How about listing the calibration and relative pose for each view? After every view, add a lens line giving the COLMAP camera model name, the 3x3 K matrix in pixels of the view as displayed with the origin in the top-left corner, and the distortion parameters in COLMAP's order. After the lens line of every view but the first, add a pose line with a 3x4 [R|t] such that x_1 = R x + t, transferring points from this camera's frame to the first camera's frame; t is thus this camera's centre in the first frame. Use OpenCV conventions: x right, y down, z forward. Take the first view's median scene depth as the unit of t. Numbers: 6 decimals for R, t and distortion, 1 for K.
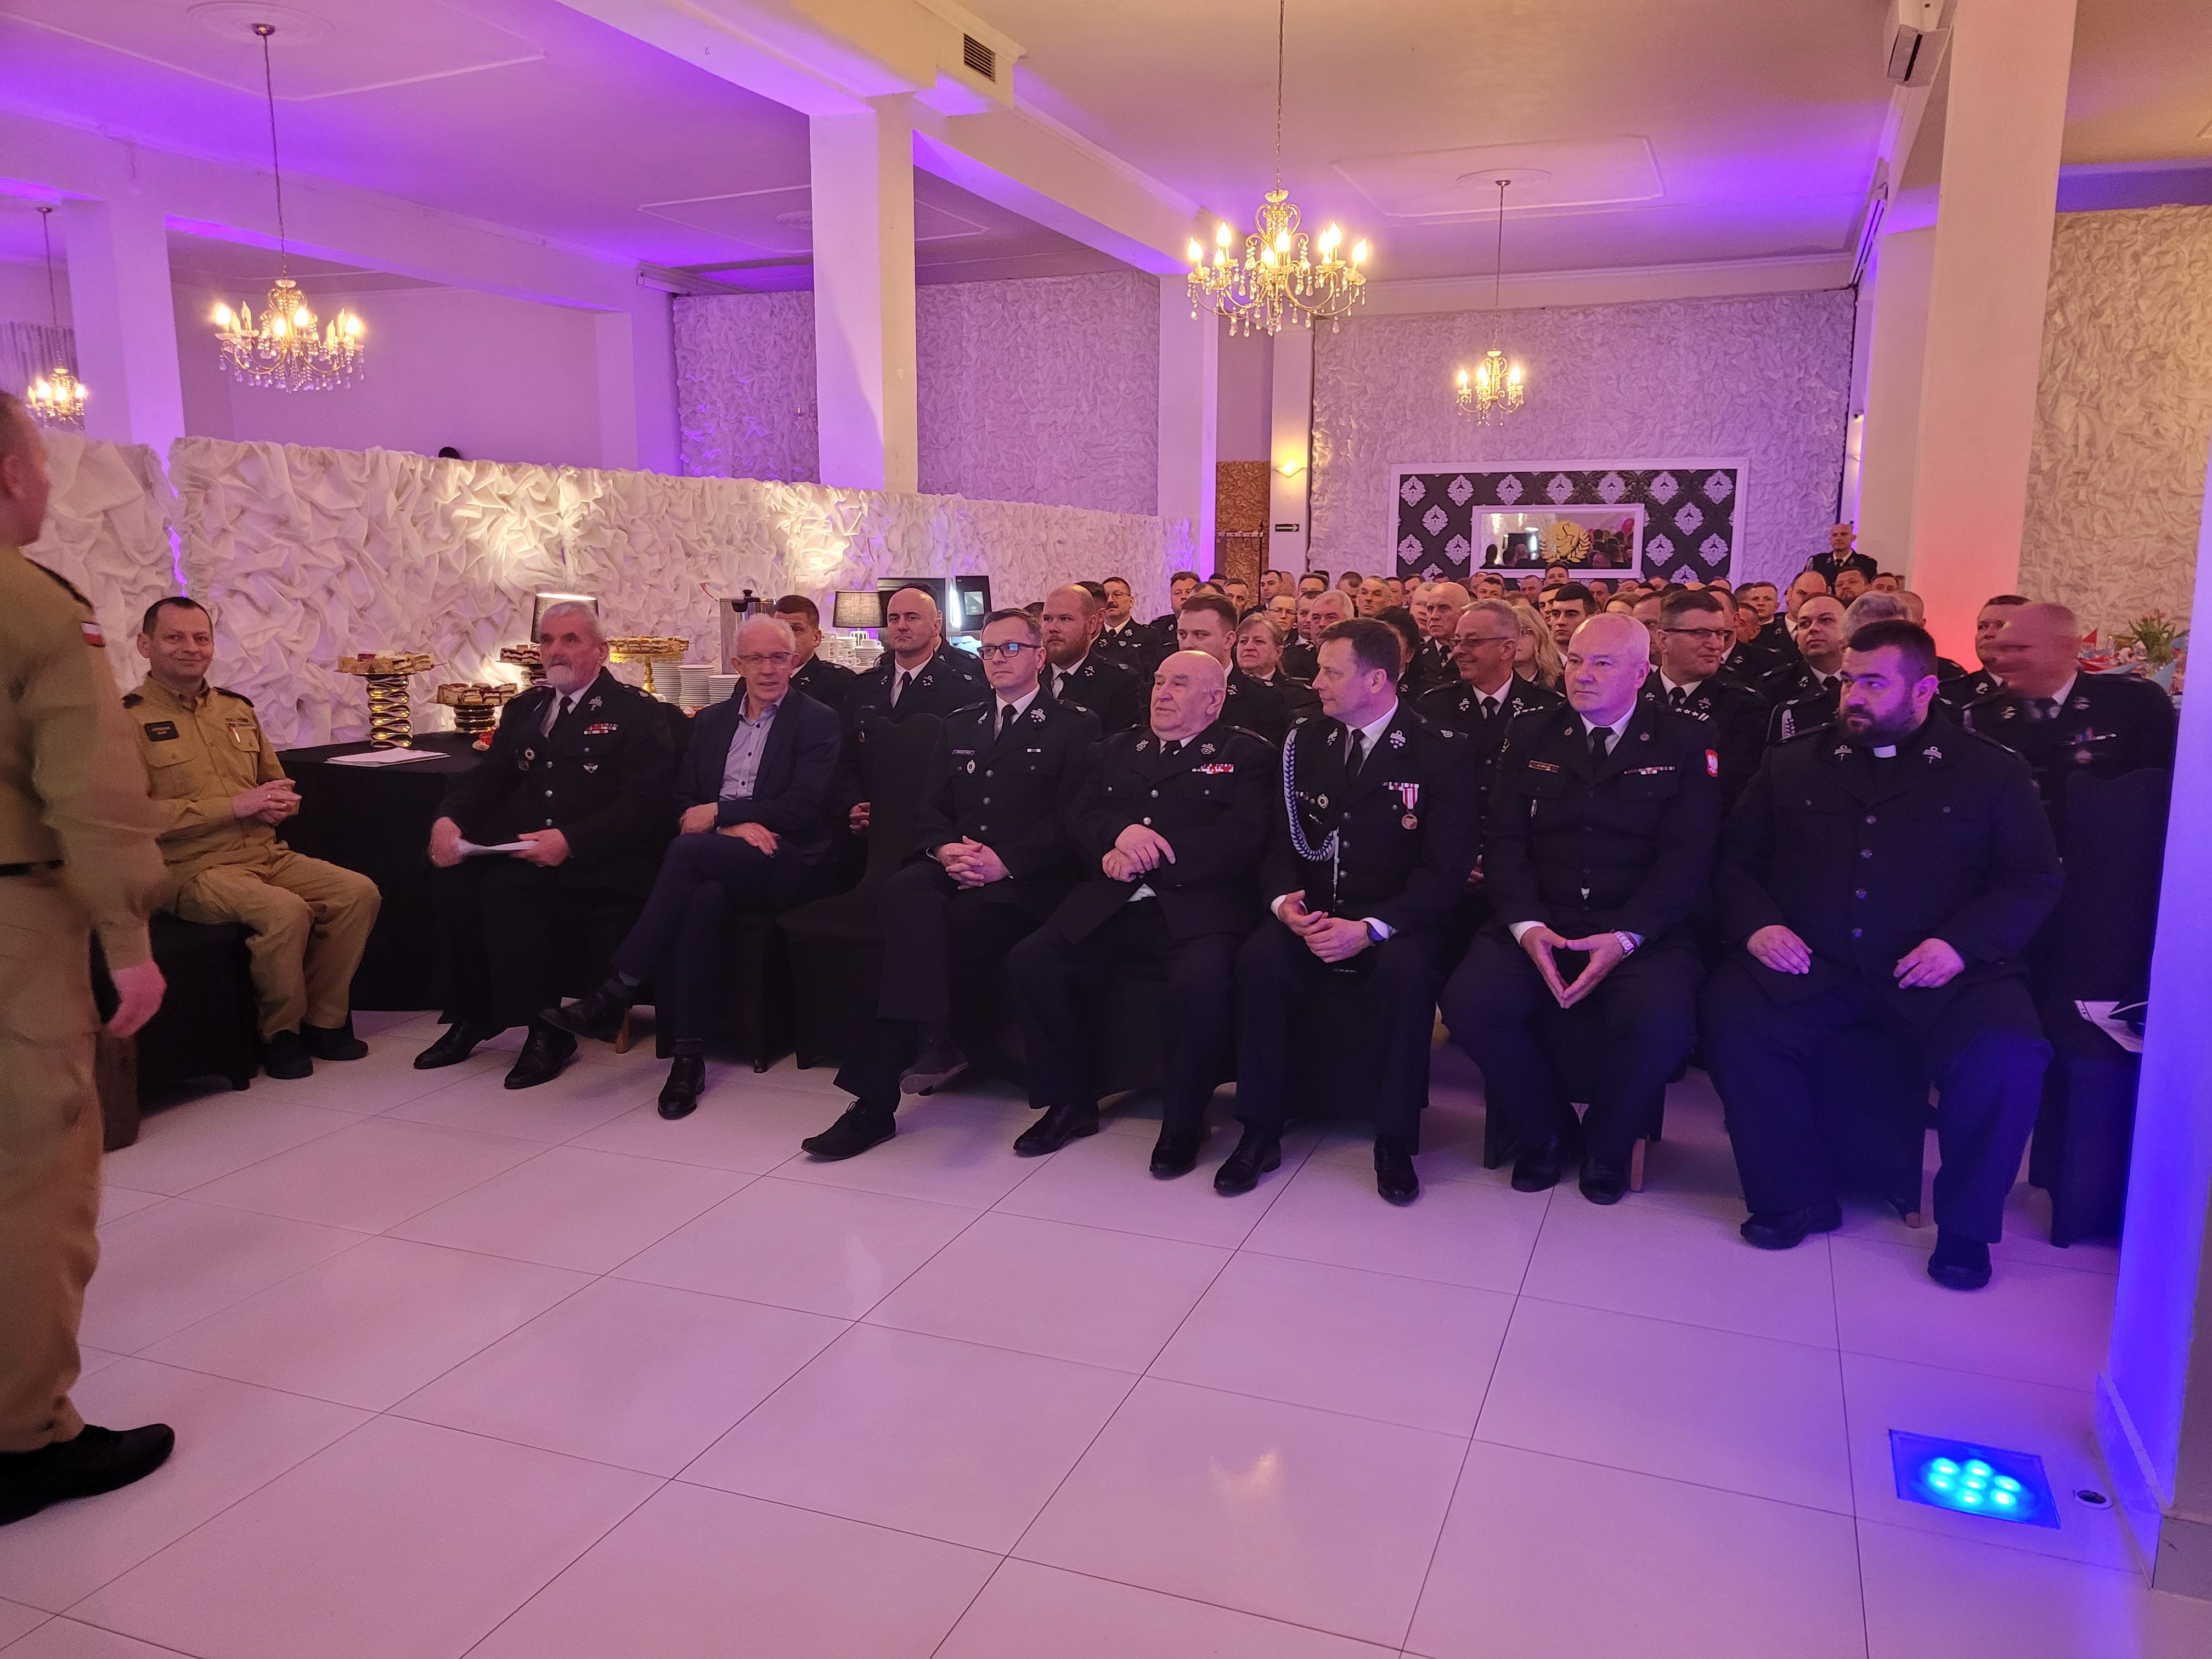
lens RADIAL K [[1666.5, 0, 1098.2], [0, 1666.5, 889.2], [0, 0, 1]] dist [0.054952, -0.042539]
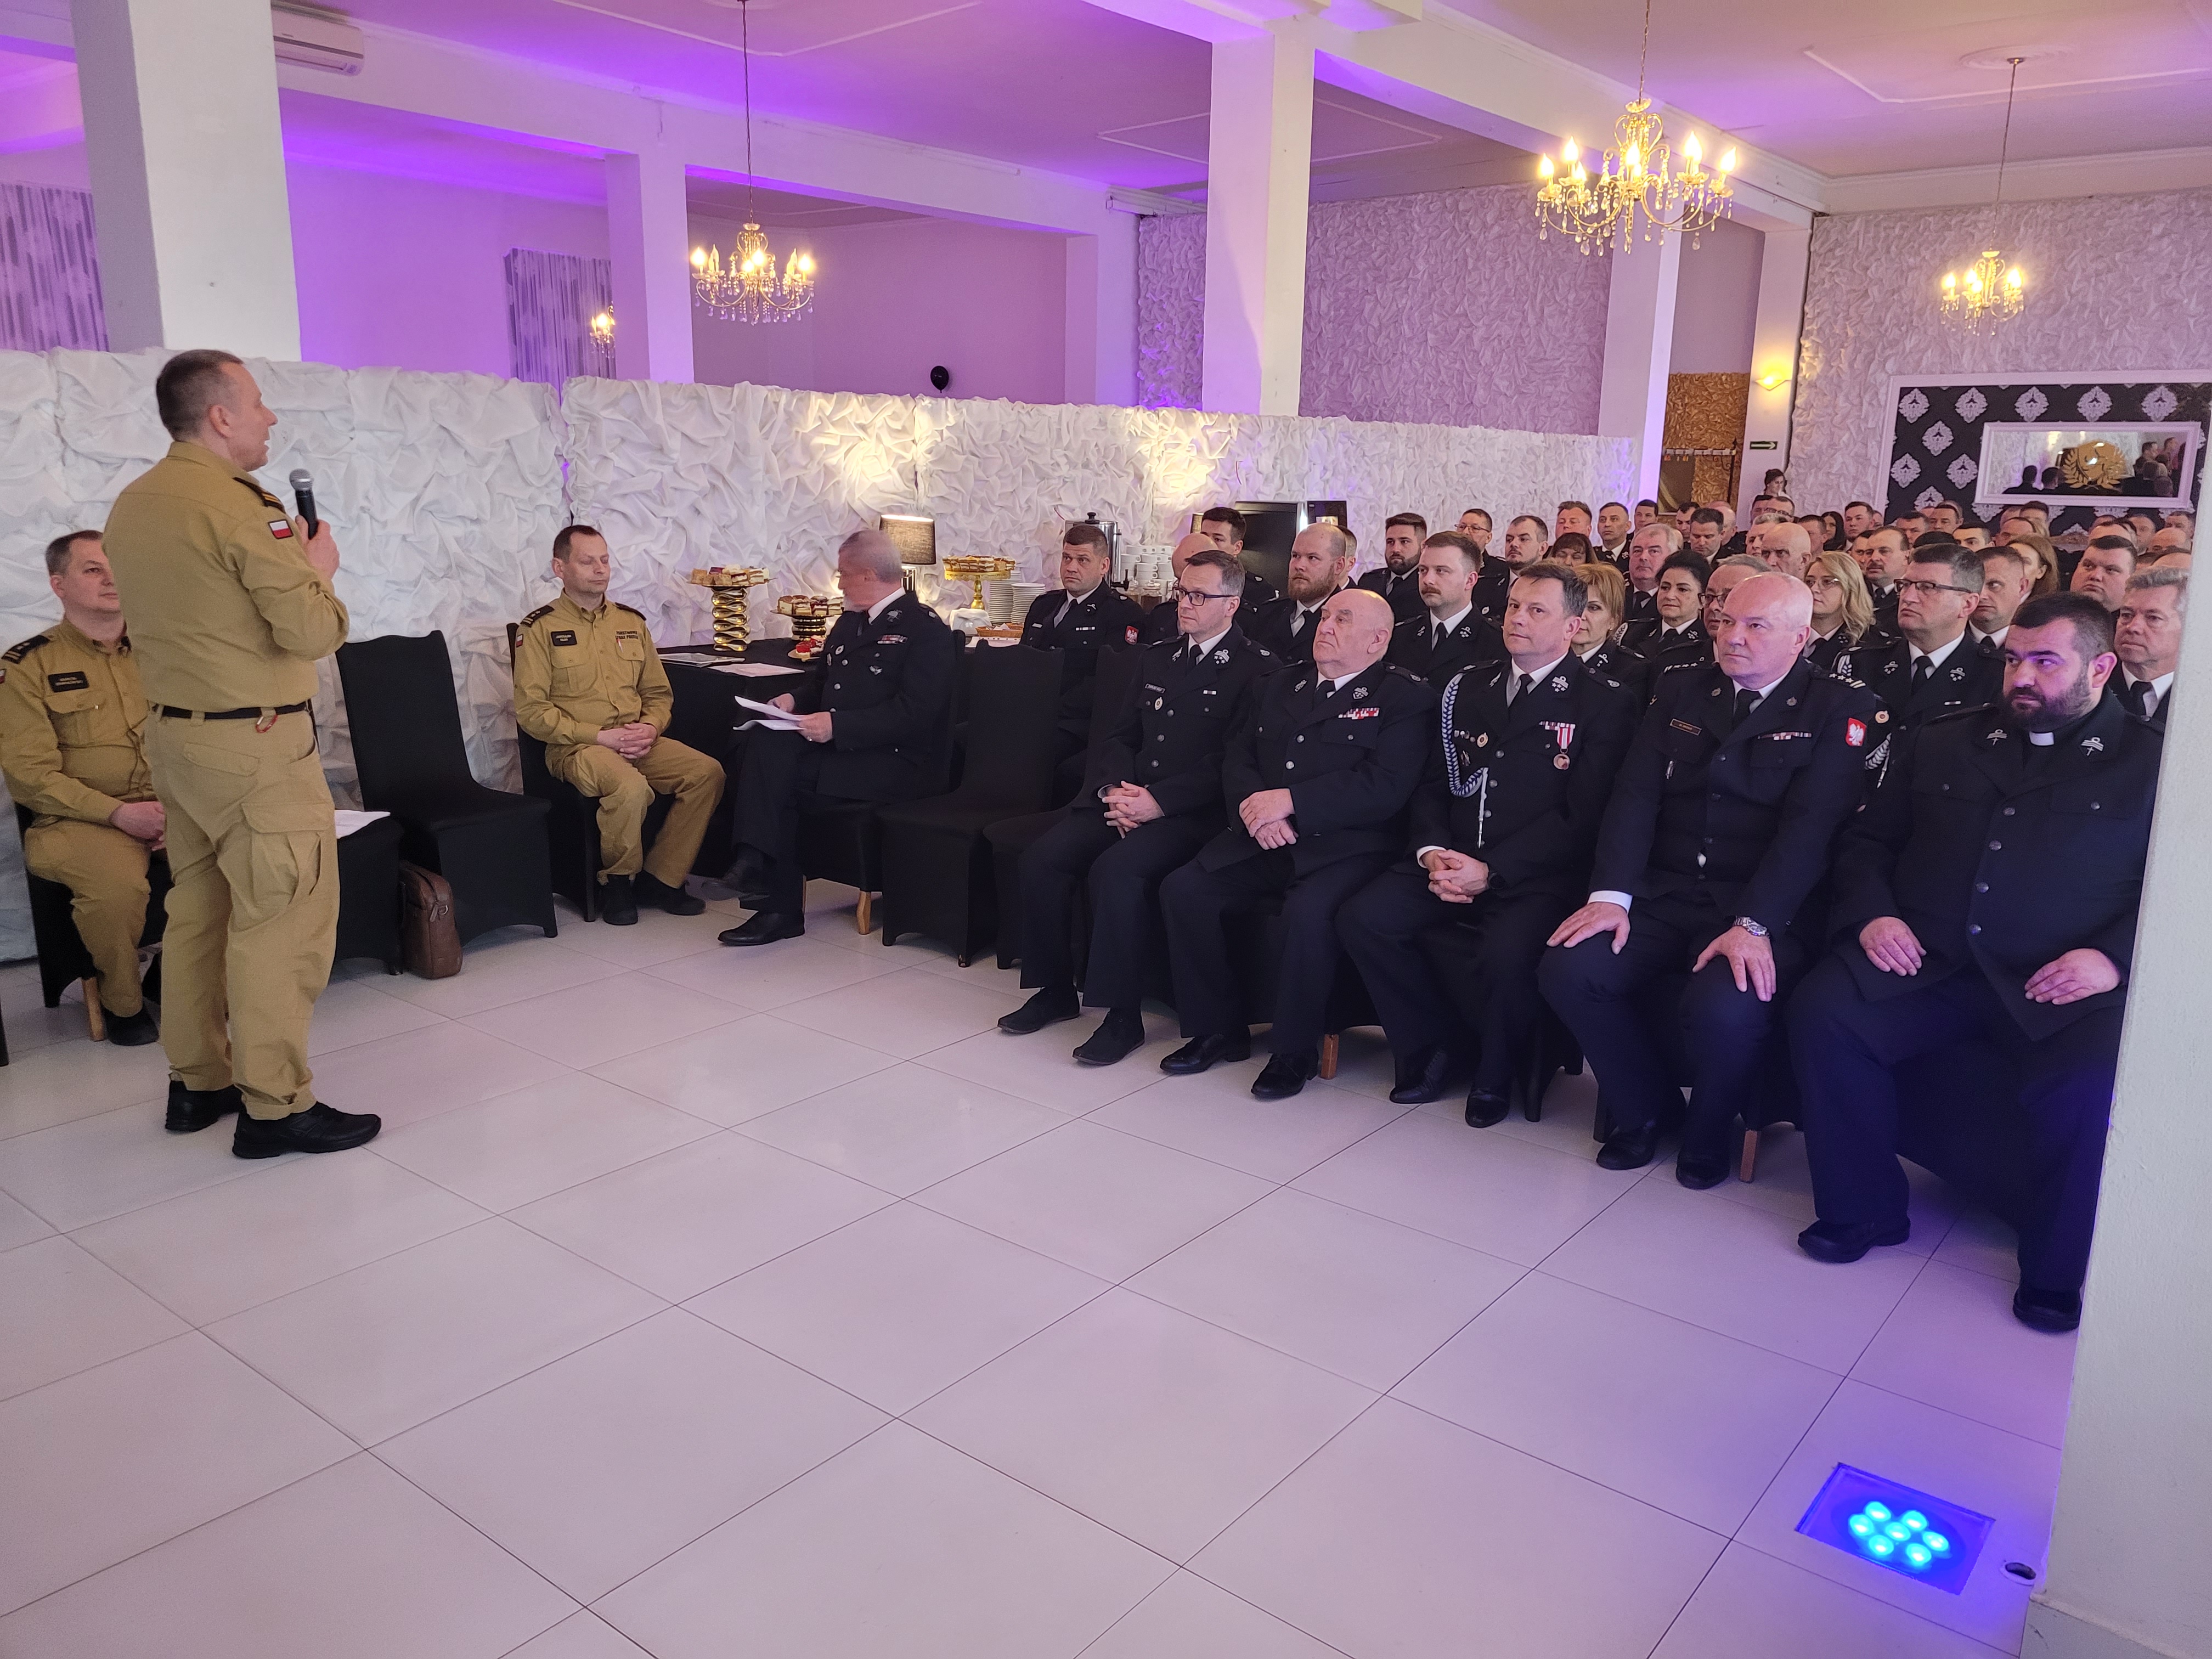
lens RADIAL K [[1665.4, 0, 1096.0], [0, 1665.4, 851.7], [0, 0, 1]] dist [0.058681, -0.046822]
pose [[0.952368, 0.081430, -0.293878, 0.113240], [-0.072189, 0.996499, 0.042174, -0.010347], [0.296283, -0.018950, 0.954912, -0.005367]]
